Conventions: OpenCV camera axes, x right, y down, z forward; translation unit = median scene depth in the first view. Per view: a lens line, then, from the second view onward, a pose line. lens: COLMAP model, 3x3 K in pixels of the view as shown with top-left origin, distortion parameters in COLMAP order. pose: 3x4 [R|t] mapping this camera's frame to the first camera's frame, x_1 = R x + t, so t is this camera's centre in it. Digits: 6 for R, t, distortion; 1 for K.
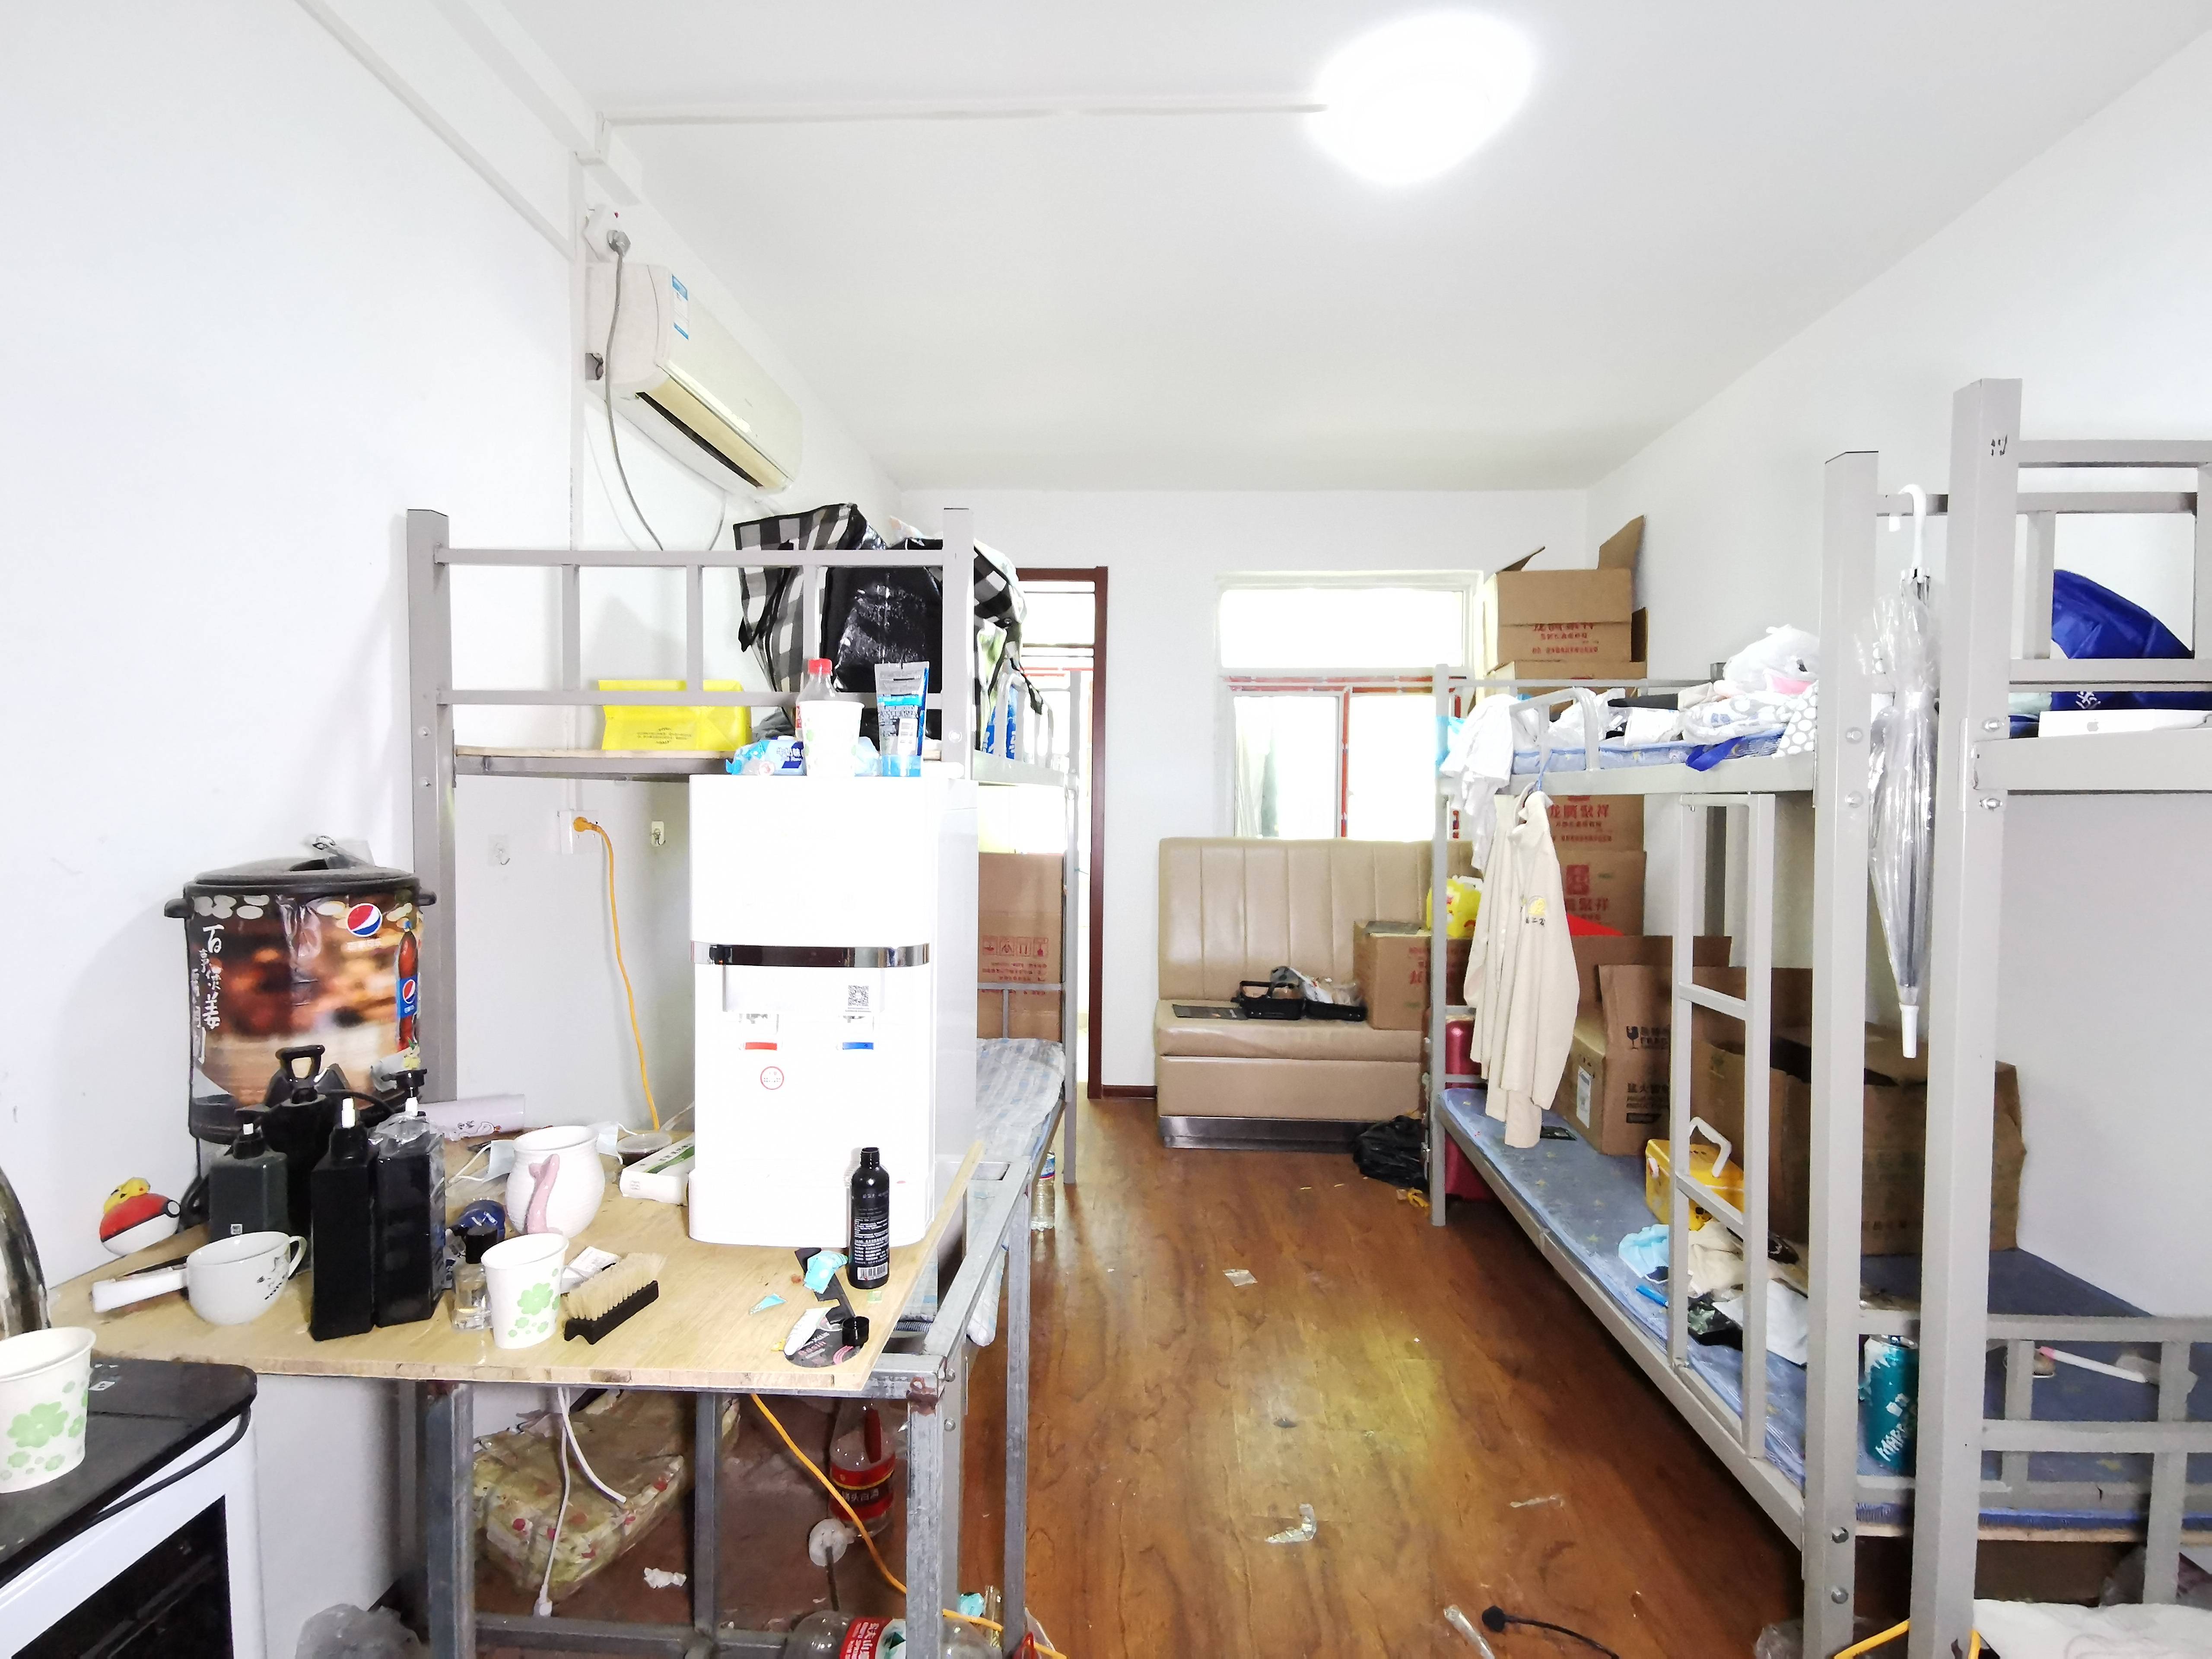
lens RADIAL K [[1007.1, 0, 1098.4], [0, 1007.1, 835.2], [0, 0, 1]] dist [-0.000245, 0.000075]
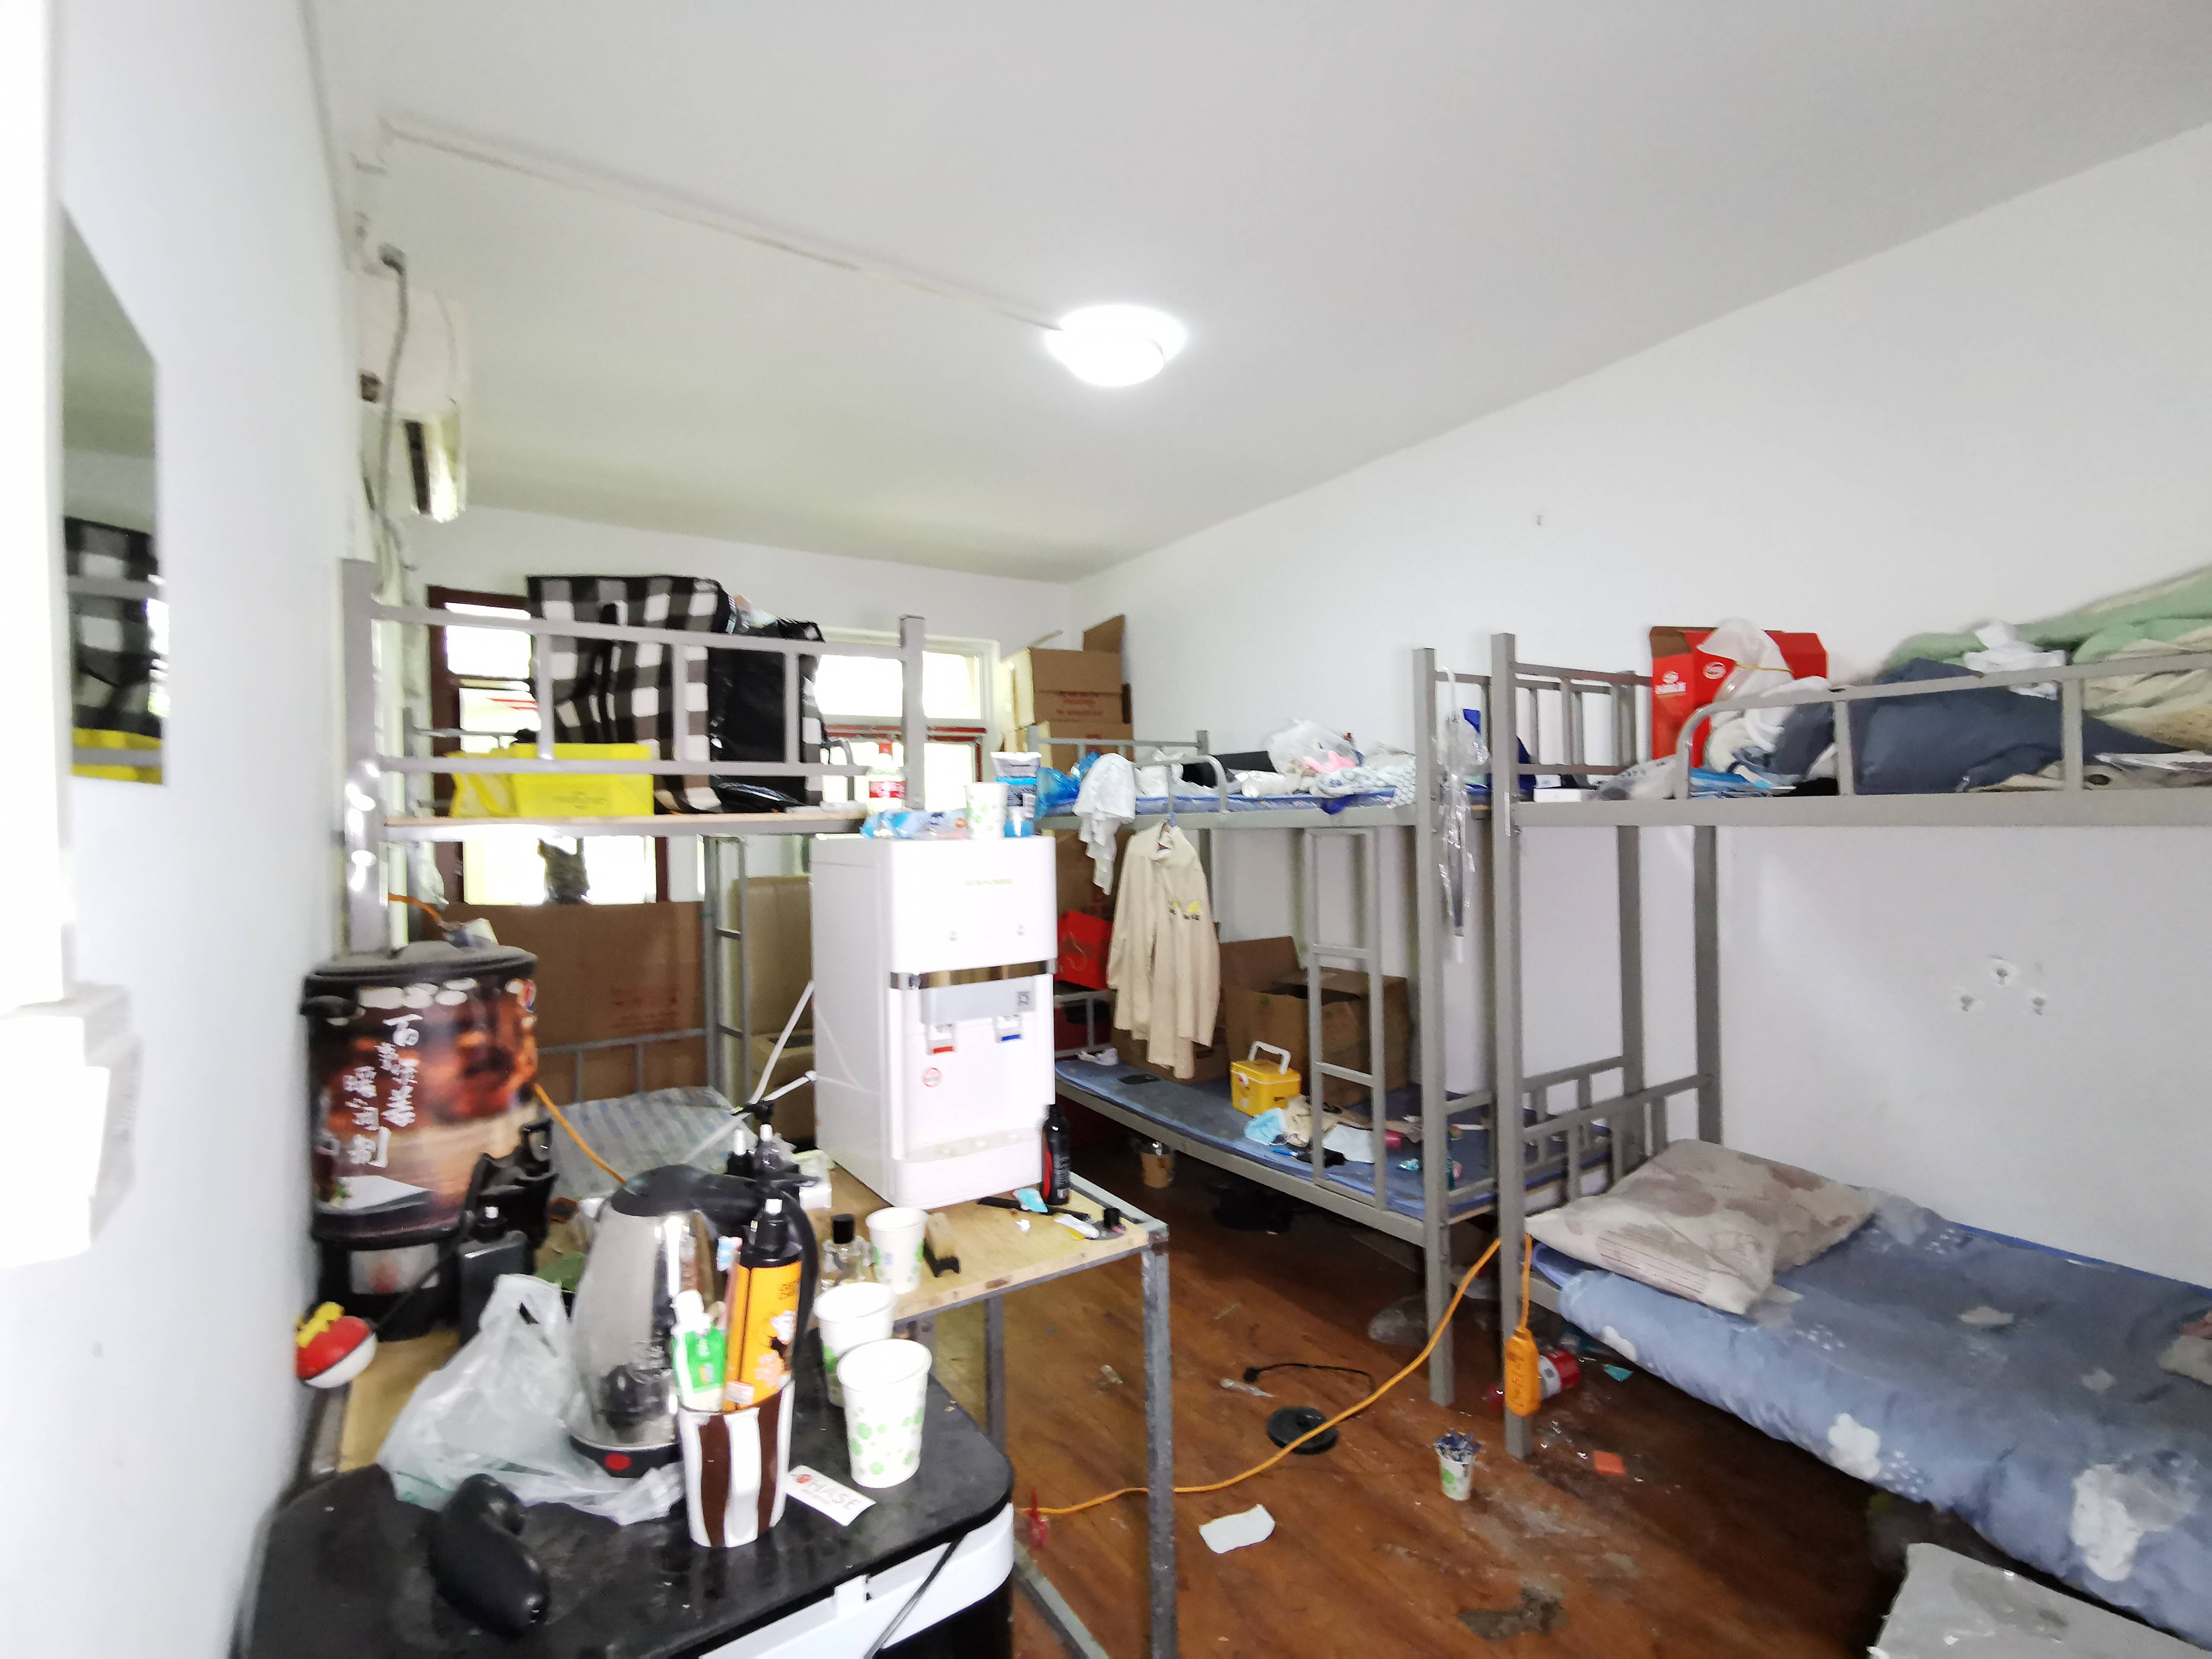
lens RADIAL K [[1007.1, 0, 1098.4], [0, 1007.1, 835.2], [0, 0, 1]] dist [-0.000245, 0.000075]
pose [[0.809855, -0.034564, 0.585612, -0.523147], [0.051270, 0.998613, -0.011962, -0.021889], [-0.584386, 0.039712, 0.810504, -0.097413]]
